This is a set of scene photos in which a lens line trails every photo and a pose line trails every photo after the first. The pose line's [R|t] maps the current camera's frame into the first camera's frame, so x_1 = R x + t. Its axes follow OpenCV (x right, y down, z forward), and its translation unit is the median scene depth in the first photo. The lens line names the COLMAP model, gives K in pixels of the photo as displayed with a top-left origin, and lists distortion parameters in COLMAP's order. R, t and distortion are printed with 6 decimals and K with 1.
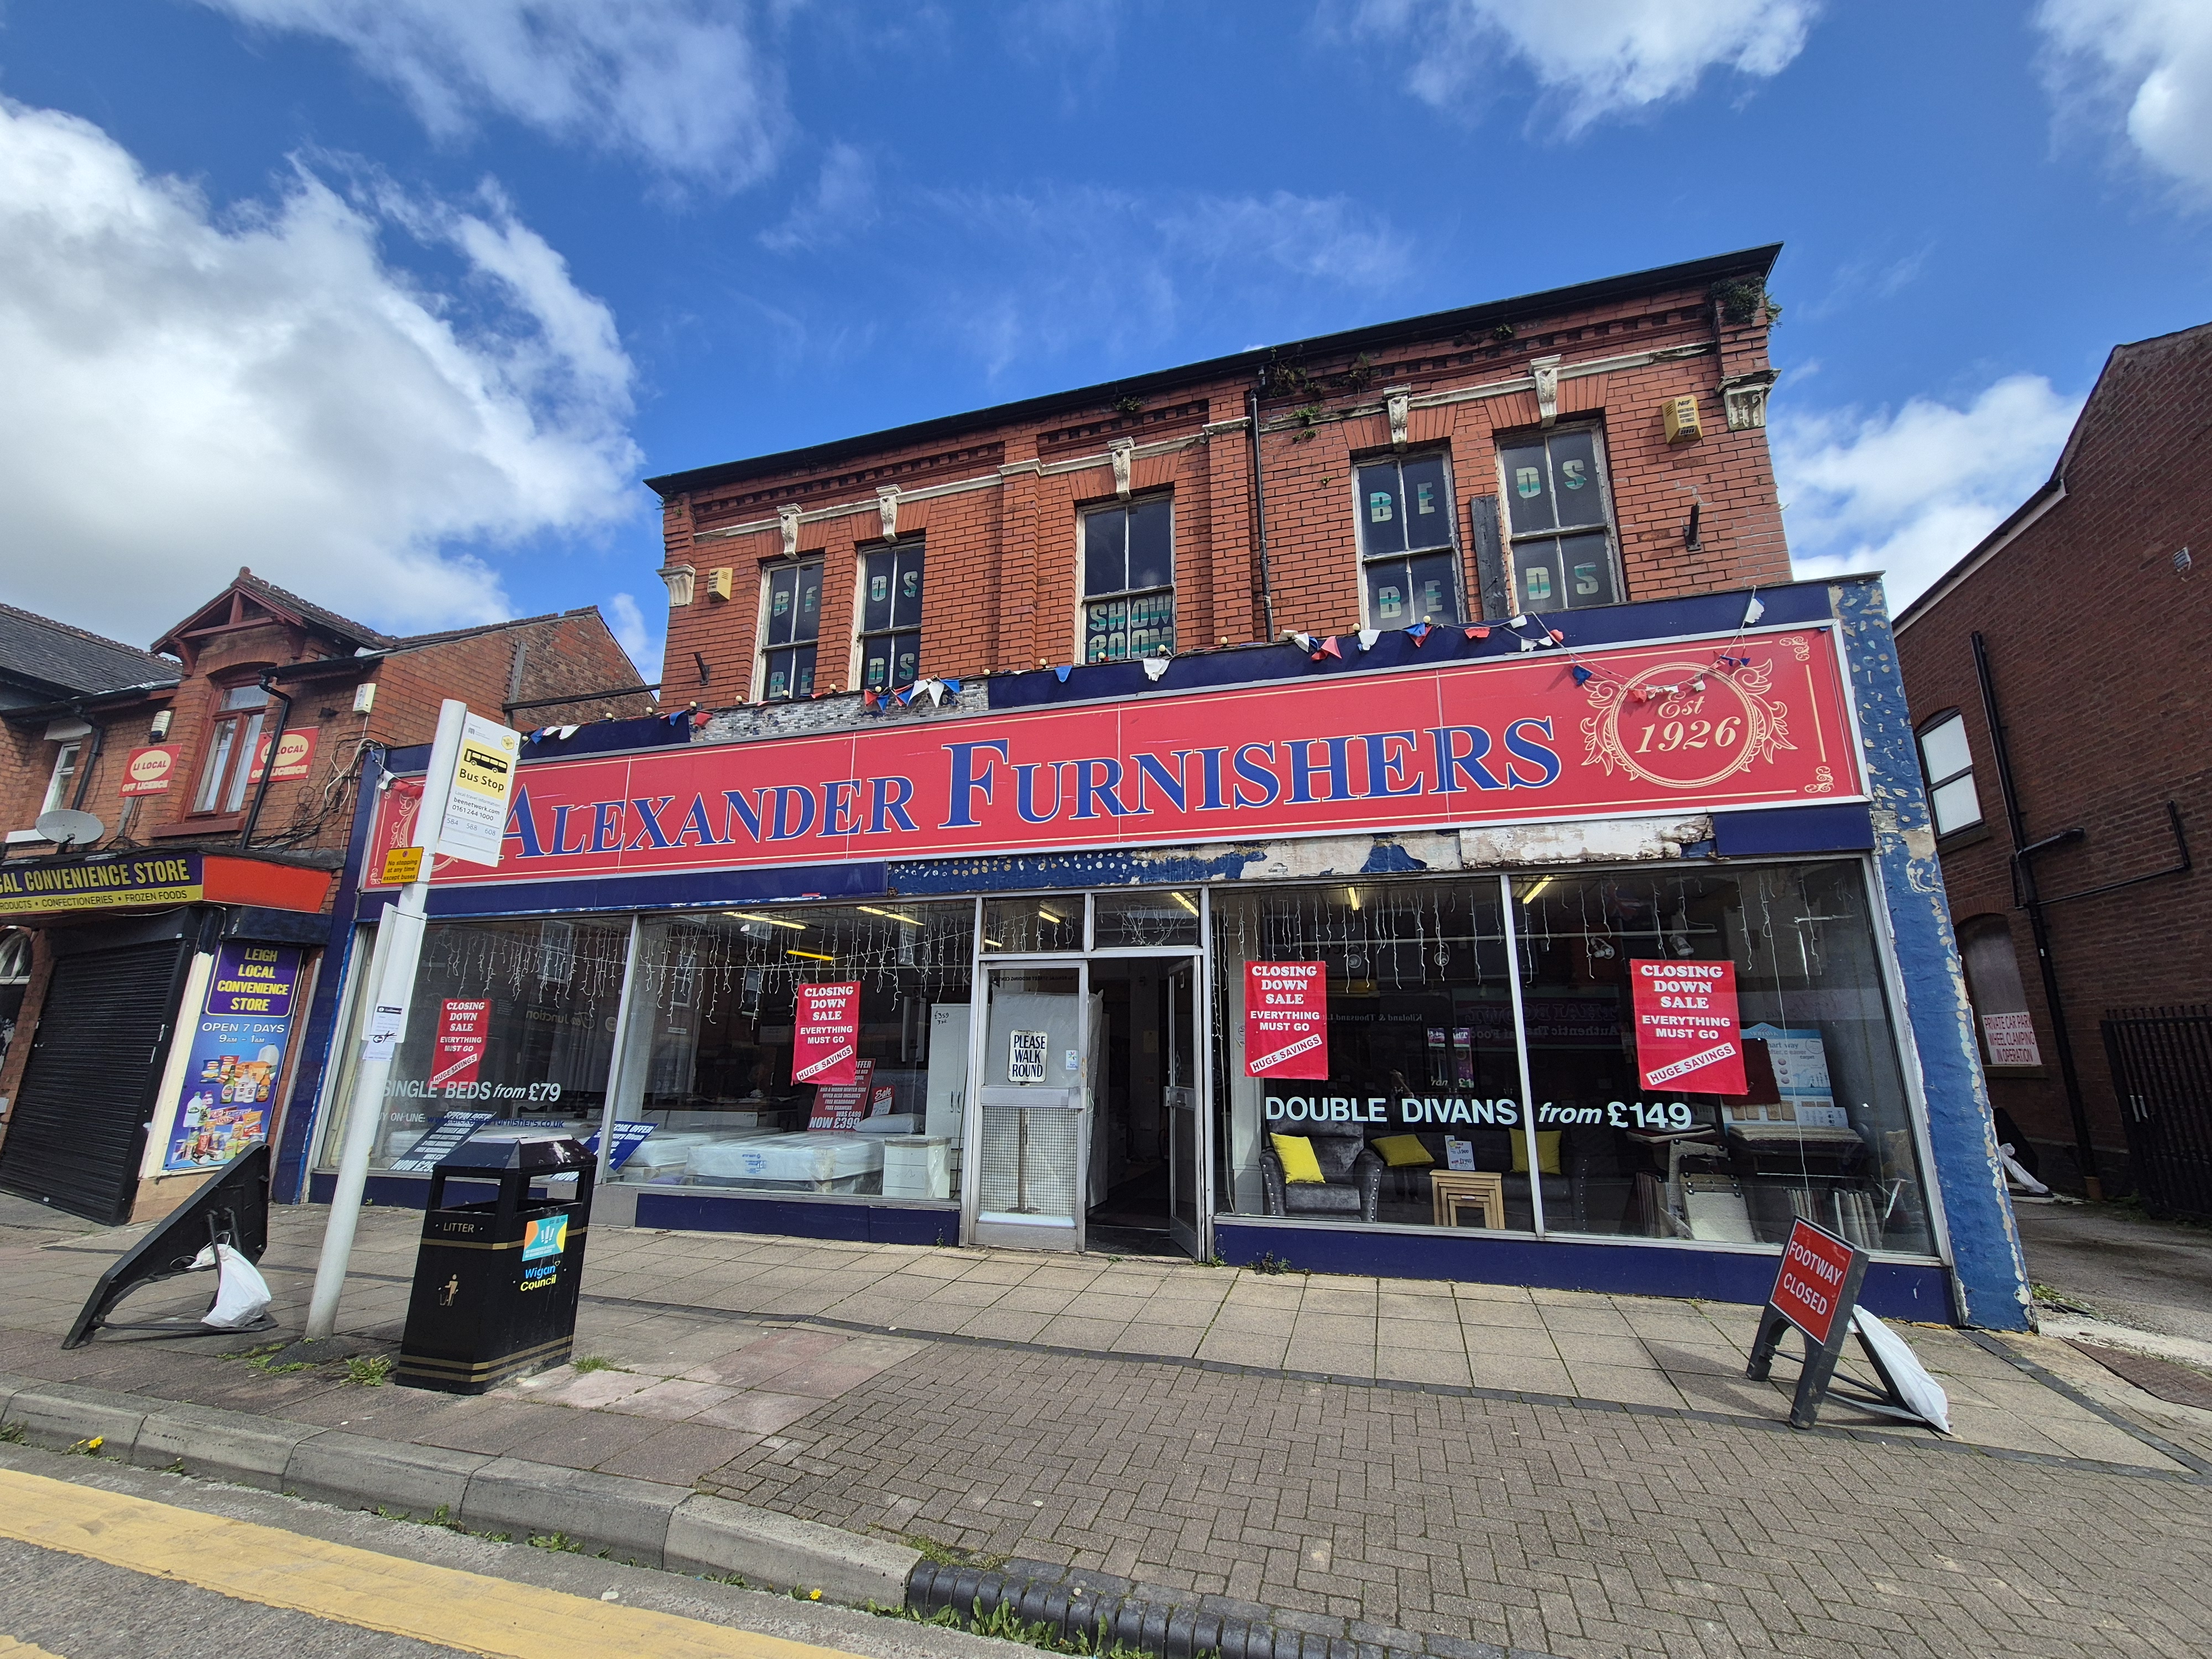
lens RADIAL K [[903.7, 0, 1111.7], [0, 903.7, 836.4], [0, 0, 1]] dist [-0.000715, 0.002196]
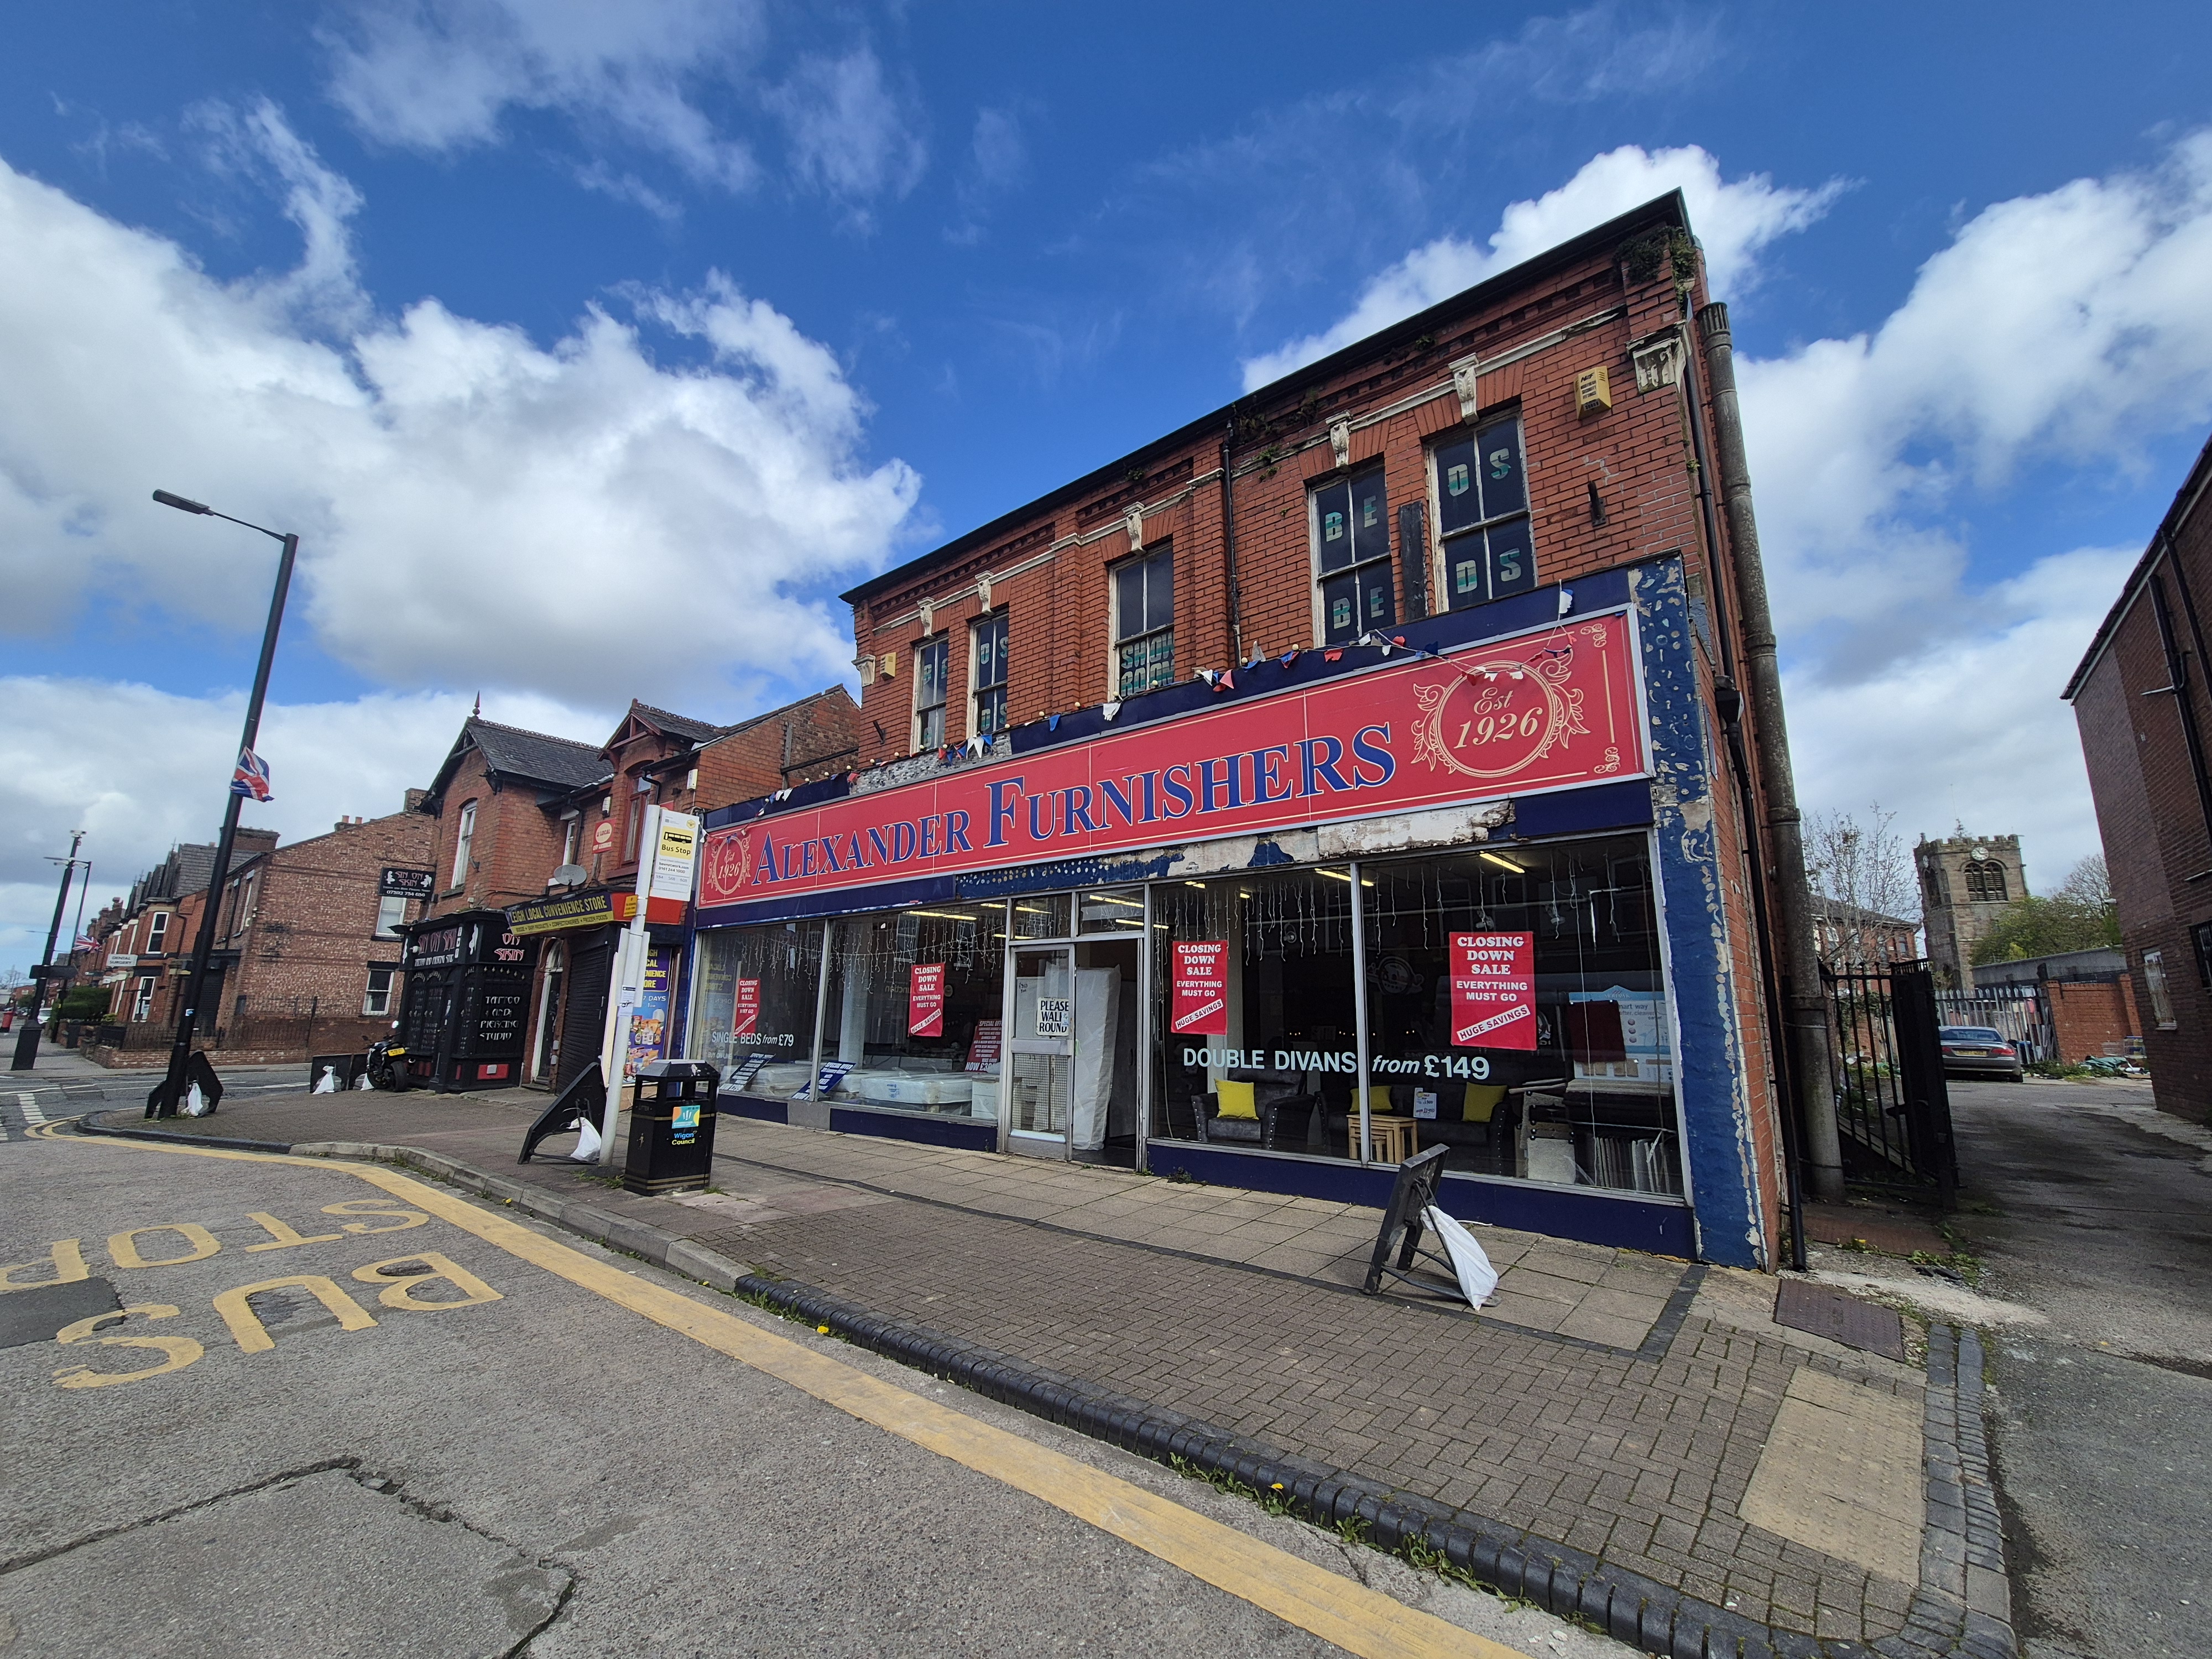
lens RADIAL K [[903.7, 0, 1114.3], [0, 903.7, 837.2], [0, 0, 1]] dist [-0.000715, 0.002196]
pose [[0.921749, -0.073982, -0.380665, 0.503854], [0.088620, 0.995843, 0.021045, -0.036073], [0.377526, -0.053133, 0.924473, -0.166835]]
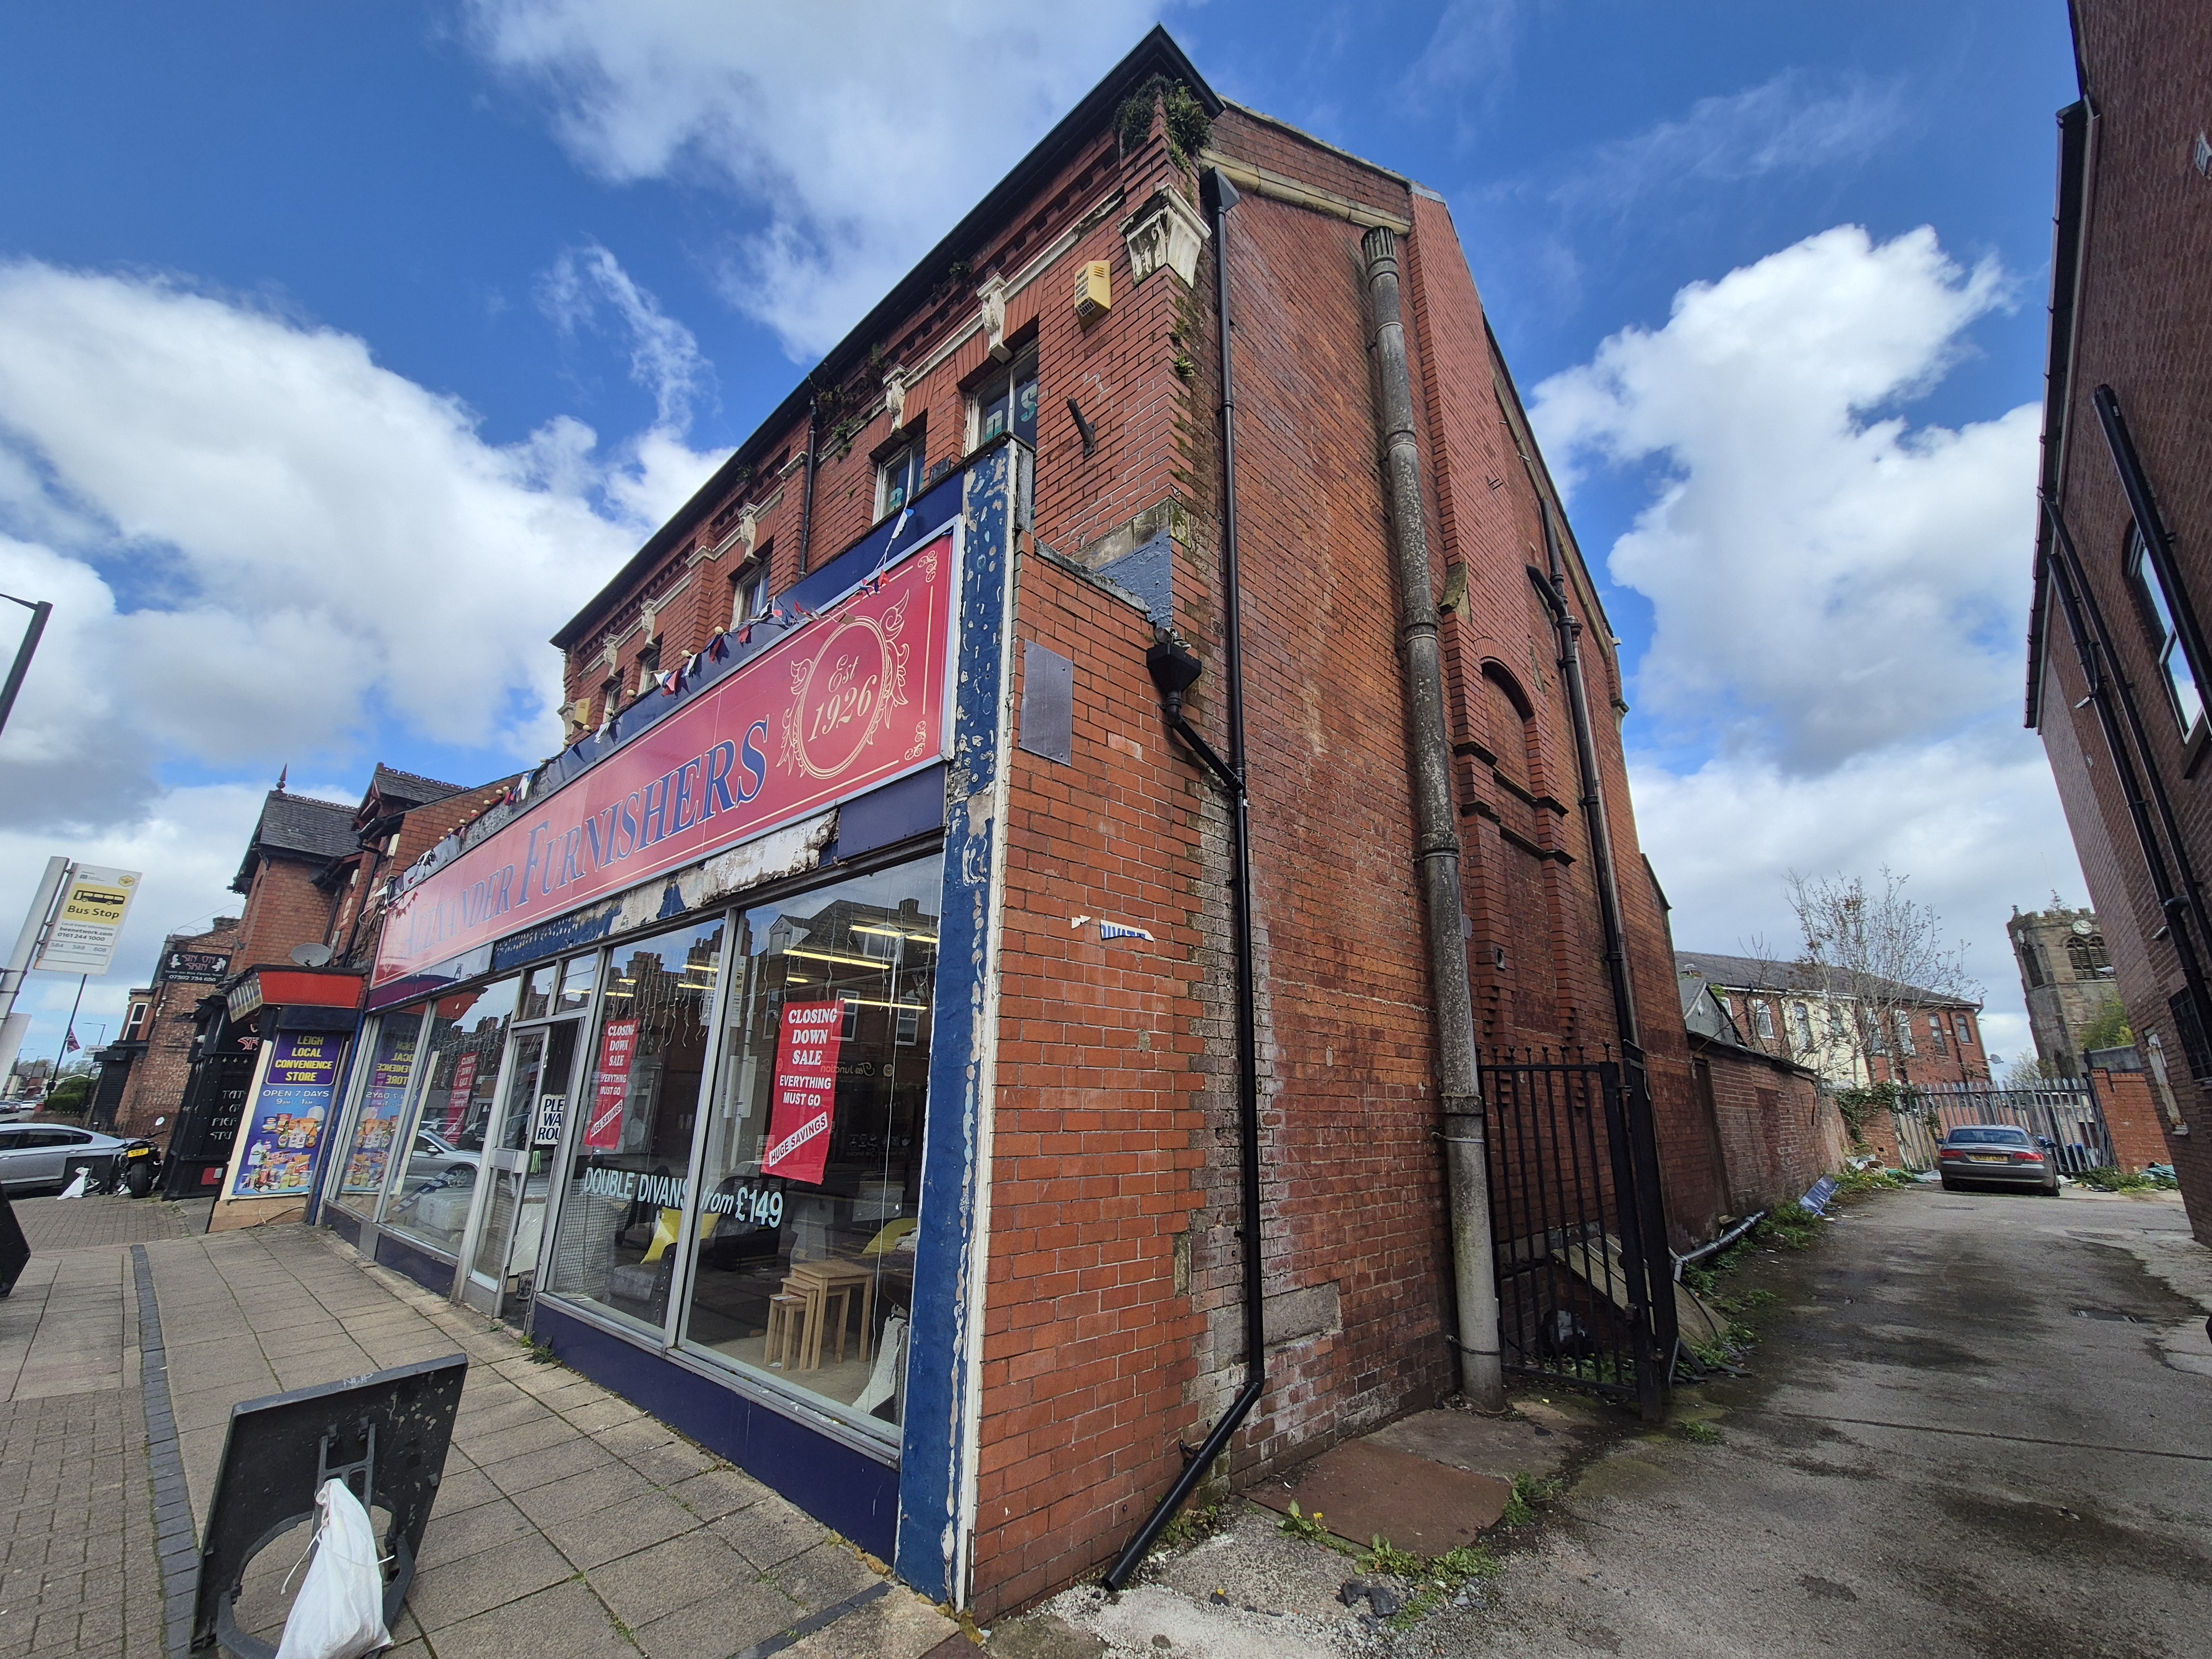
lens RADIAL K [[903.7, 0, 1114.7], [0, 903.7, 838.2], [0, 0, 1]] dist [-0.000715, 0.002196]
pose [[0.894201, -0.125227, -0.429794, 0.954561], [0.101402, 0.991783, -0.078002, 0.067452], [0.436030, 0.026168, 0.899551, 0.331849]]
